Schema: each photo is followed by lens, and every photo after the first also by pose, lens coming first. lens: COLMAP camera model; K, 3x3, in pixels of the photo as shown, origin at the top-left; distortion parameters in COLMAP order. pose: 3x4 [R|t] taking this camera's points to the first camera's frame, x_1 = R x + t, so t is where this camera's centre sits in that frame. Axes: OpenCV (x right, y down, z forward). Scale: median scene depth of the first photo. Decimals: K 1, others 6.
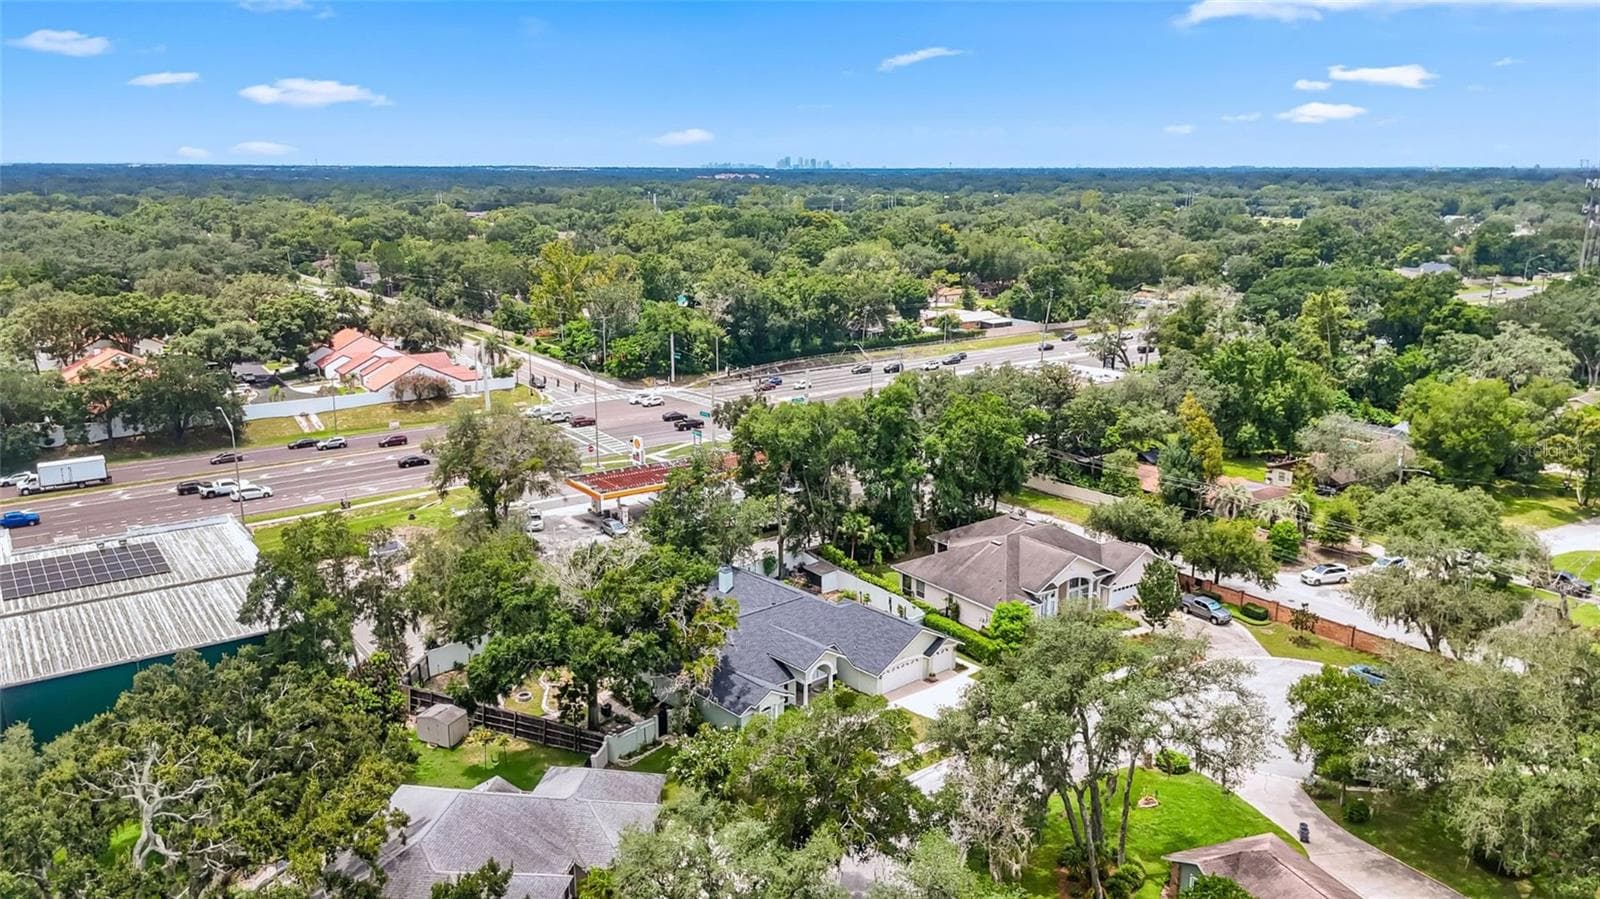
lens RADIAL K [[1176.9, 0, 797.4], [0, 1176.9, 453.1], [0, 0, 1]] dist [0.075285, -0.086649]
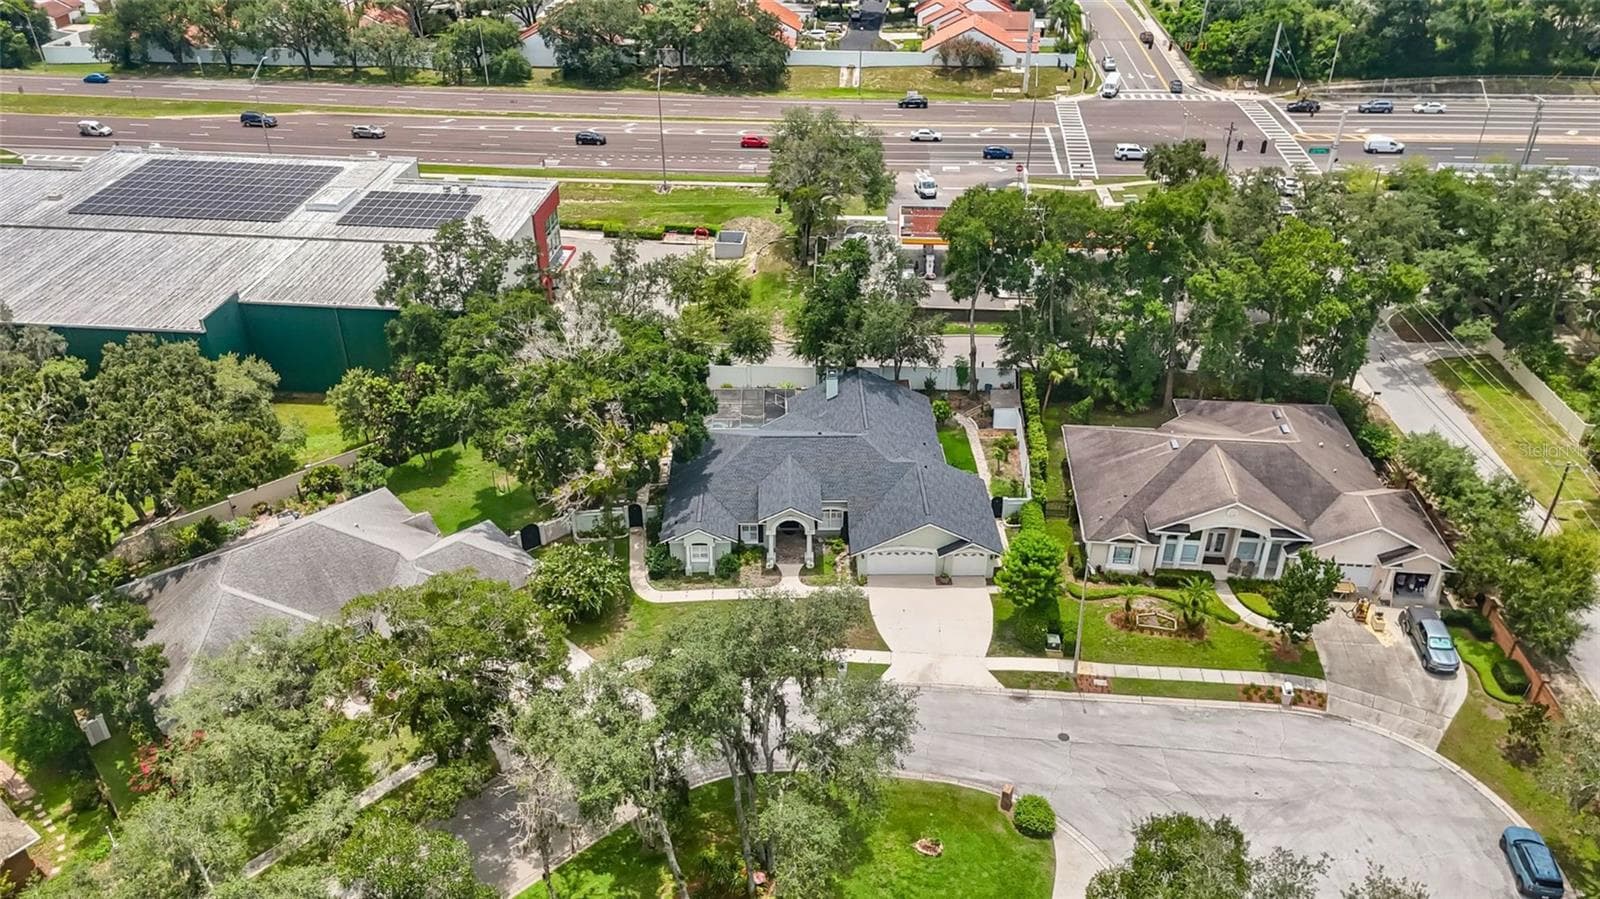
lens RADIAL K [[1176.9, 0, 797.4], [0, 1176.9, 453.1], [0, 0, 1]] dist [0.075285, -0.086649]
pose [[0.758295, 0.339385, -0.556603, 0.383430], [-0.152491, 0.922456, 0.354714, -0.138729], [0.633826, -0.184101, 0.751247, 0.271246]]
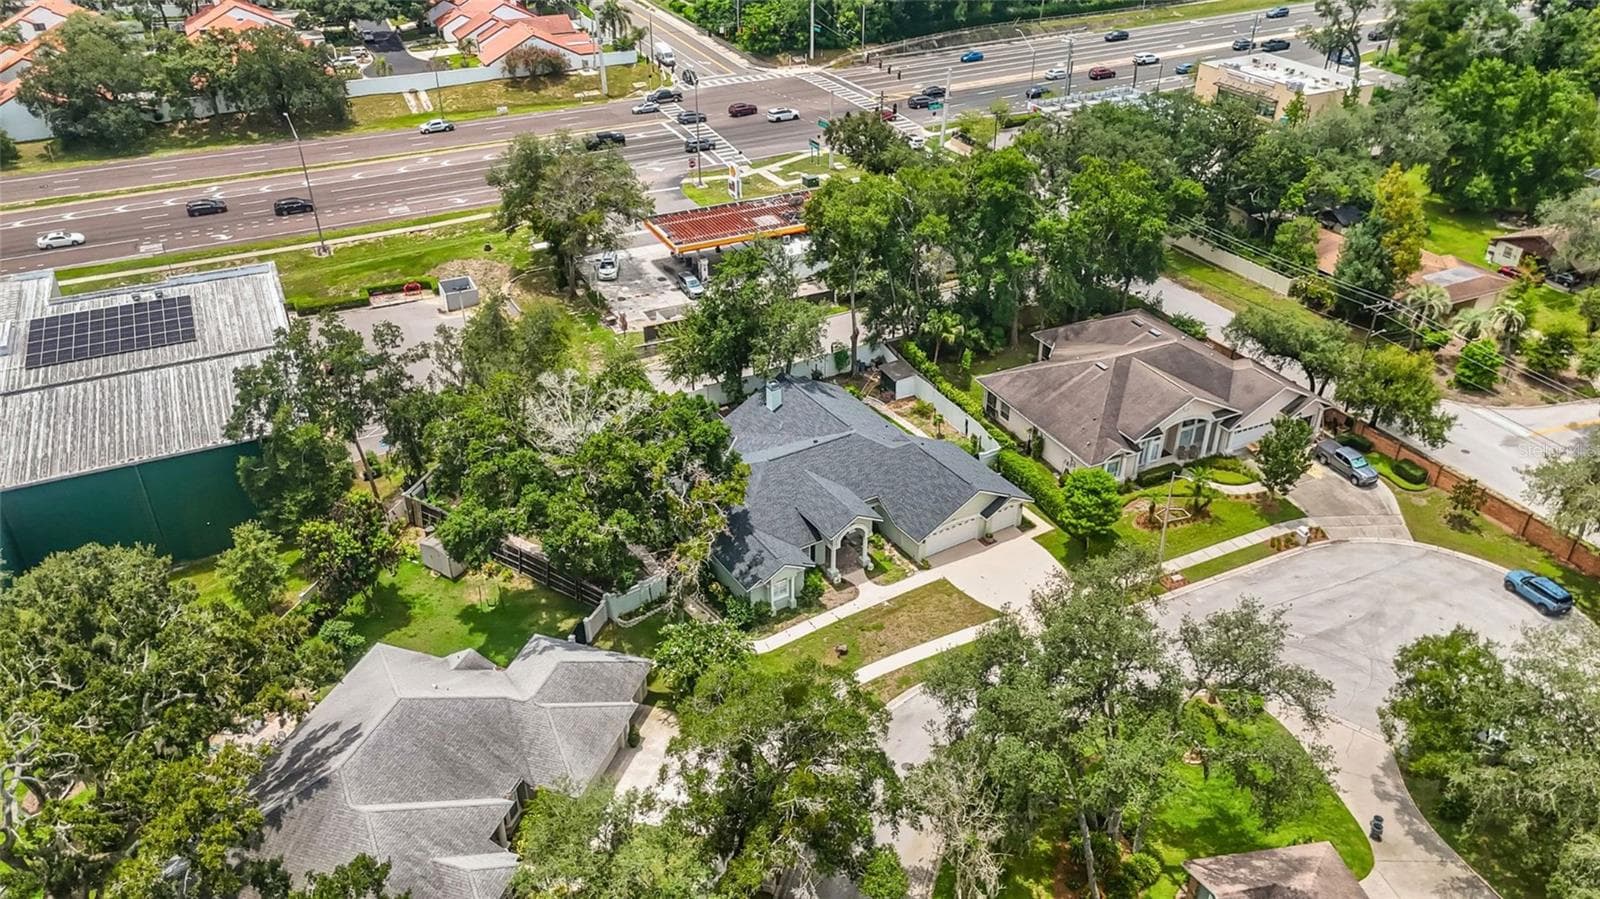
lens RADIAL K [[1182.4, 0, 797.4], [0, 1182.4, 448.8], [0, 0, 1]] dist [0.060552, -0.051579]
pose [[0.985462, 0.086961, -0.145957, 0.079133], [-0.038443, 0.950930, 0.307007, -0.112420], [0.165492, -0.296933, 0.940448, 0.141402]]
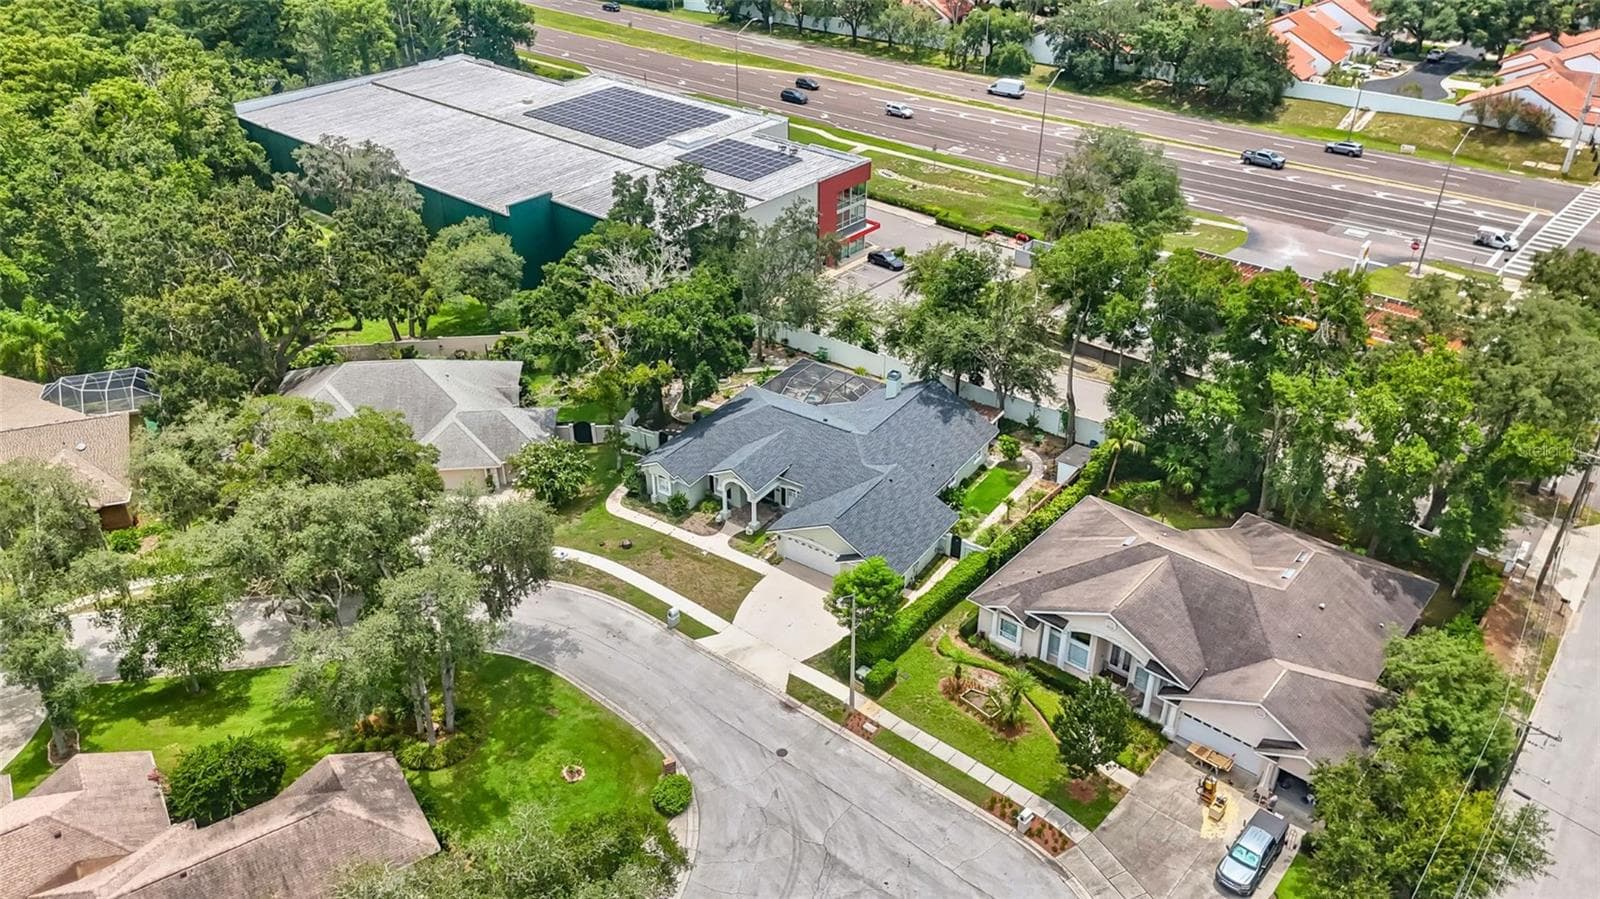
lens RADIAL K [[1176.9, 0, 797.4], [0, 1176.9, 453.1], [0, 0, 1]] dist [0.075285, -0.086649]
pose [[0.244519, 0.503008, -0.828972, 0.607897], [-0.226931, 0.860867, 0.455424, -0.210497], [0.942716, 0.076759, 0.324646, 0.573617]]
